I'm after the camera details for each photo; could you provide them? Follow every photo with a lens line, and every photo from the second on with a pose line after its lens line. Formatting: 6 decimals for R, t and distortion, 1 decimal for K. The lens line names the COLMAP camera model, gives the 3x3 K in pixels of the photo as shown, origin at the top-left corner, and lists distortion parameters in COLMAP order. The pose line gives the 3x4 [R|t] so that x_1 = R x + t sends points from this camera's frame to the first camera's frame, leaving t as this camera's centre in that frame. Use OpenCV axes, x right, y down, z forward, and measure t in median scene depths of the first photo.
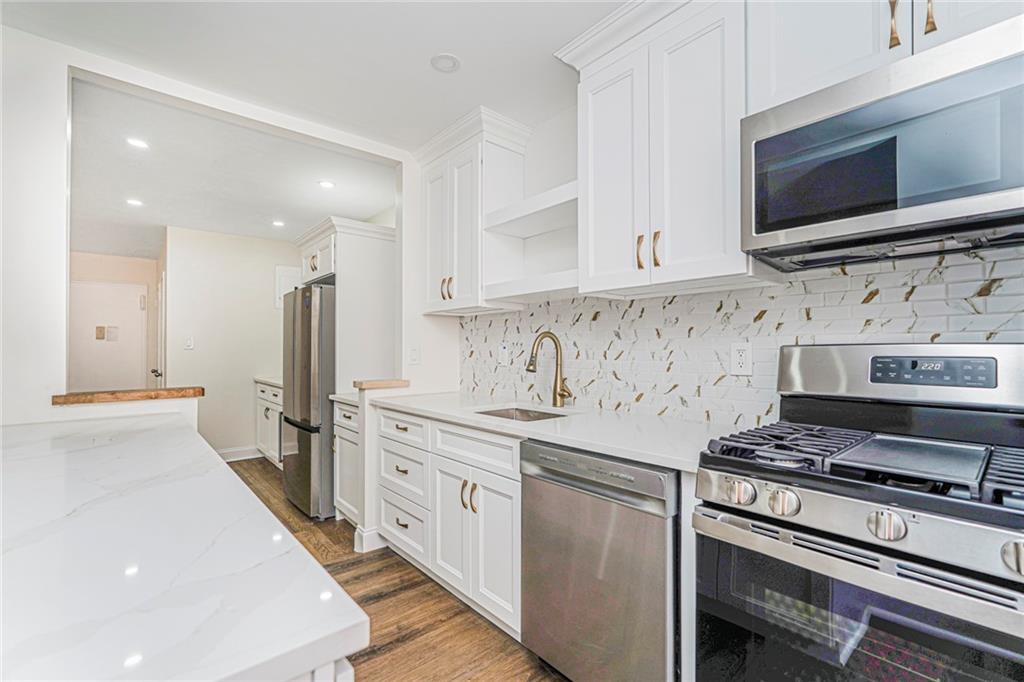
lens RADIAL K [[450.3, 0, 511.4], [0, 450.3, 345.3], [0, 0, 1]] dist [-0.003589, 0.000245]
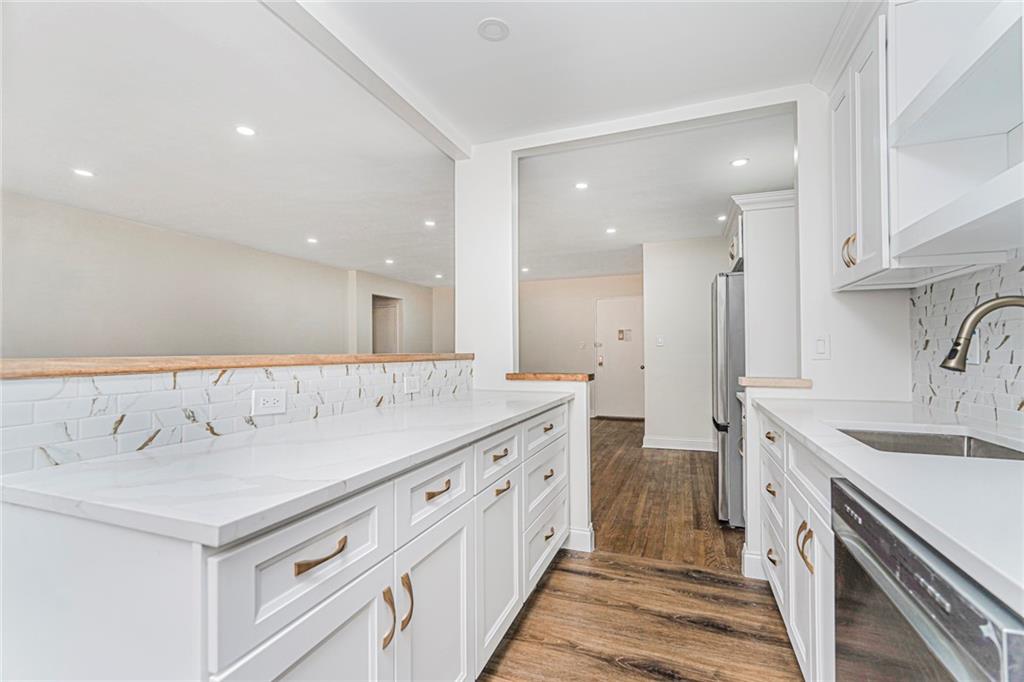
lens RADIAL K [[450.3, 0, 512.2], [0, 450.3, 344.1], [0, 0, 1]] dist [-0.003589, 0.000245]
pose [[0.477773, -0.014452, -0.878365, 0.251804], [0.012516, 0.999875, -0.009643, 0.022402], [0.878394, -0.006386, 0.477894, 0.231862]]
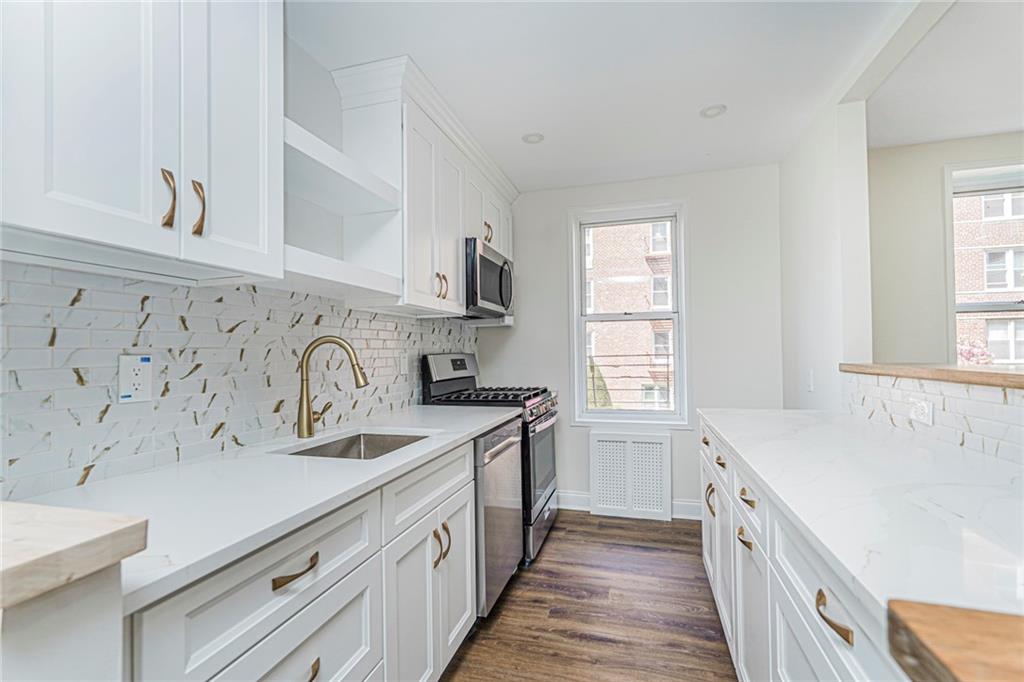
lens RADIAL K [[450.3, 0, 512.7], [0, 450.3, 345.6], [0, 0, 1]] dist [-0.003589, 0.000245]
pose [[-0.536302, 0.022033, 0.843739, -0.704209], [0.006714, 0.999739, -0.021839, 0.004687], [-0.843999, -0.006048, -0.536310, 1.115912]]
